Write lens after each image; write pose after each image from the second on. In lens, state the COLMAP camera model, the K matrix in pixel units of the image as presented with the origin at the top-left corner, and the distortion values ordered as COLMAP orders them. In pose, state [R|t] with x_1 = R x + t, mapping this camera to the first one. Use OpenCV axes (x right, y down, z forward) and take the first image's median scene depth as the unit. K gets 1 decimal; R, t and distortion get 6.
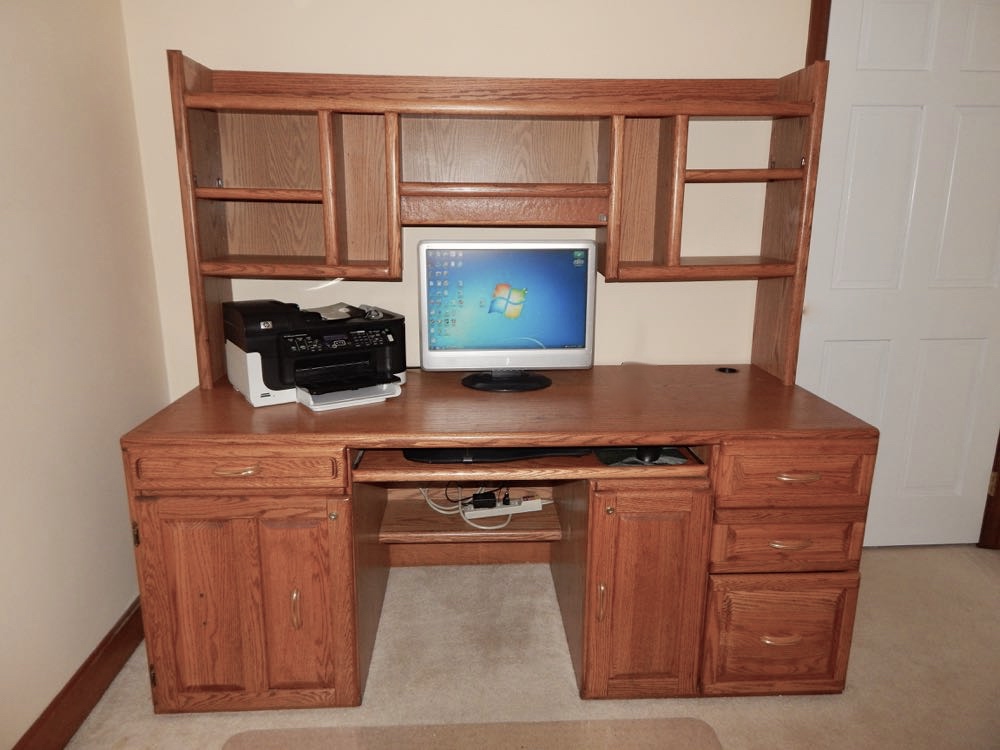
lens RADIAL K [[669.3, 0, 505.8], [0, 669.3, 372.1], [0, 0, 1]] dist [0.002722, 0.000607]
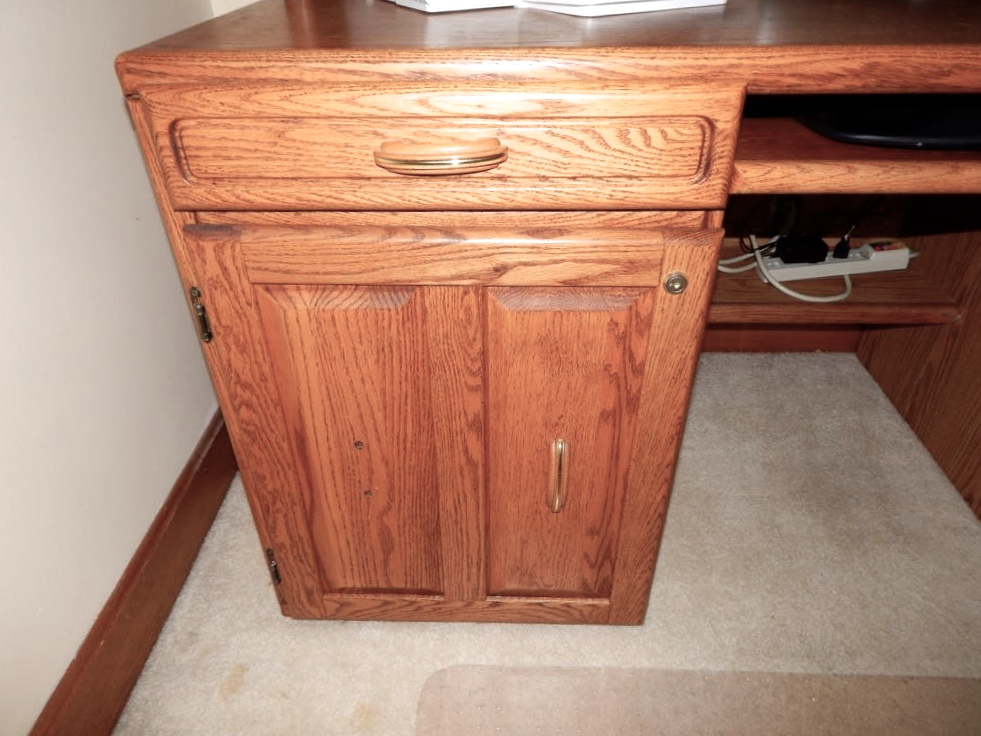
lens RADIAL K [[653.5, 0, 488.0], [0, 653.5, 368.3], [0, 0, 1]] dist [0.020997, -0.000006]
pose [[0.996253, 0.029245, -0.081395, -0.330101], [0.001894, 0.933496, 0.358584, 0.122010], [0.086469, -0.357395, 0.929942, 0.606337]]
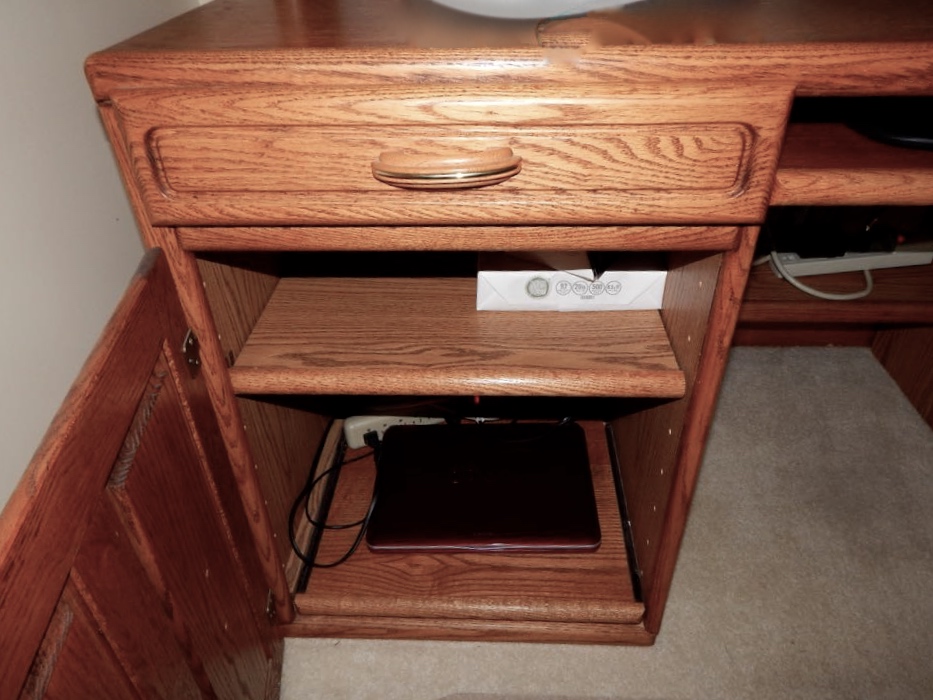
lens RADIAL K [[652.5, 0, 466.5], [0, 652.5, 350.0], [0, 0, 1]] dist [0.022493, -0.006945]
pose [[0.995017, 0.030730, -0.094852, -0.344728], [0.006903, 0.927806, 0.372998, 0.106351], [0.099466, -0.371794, 0.922971, 0.649263]]
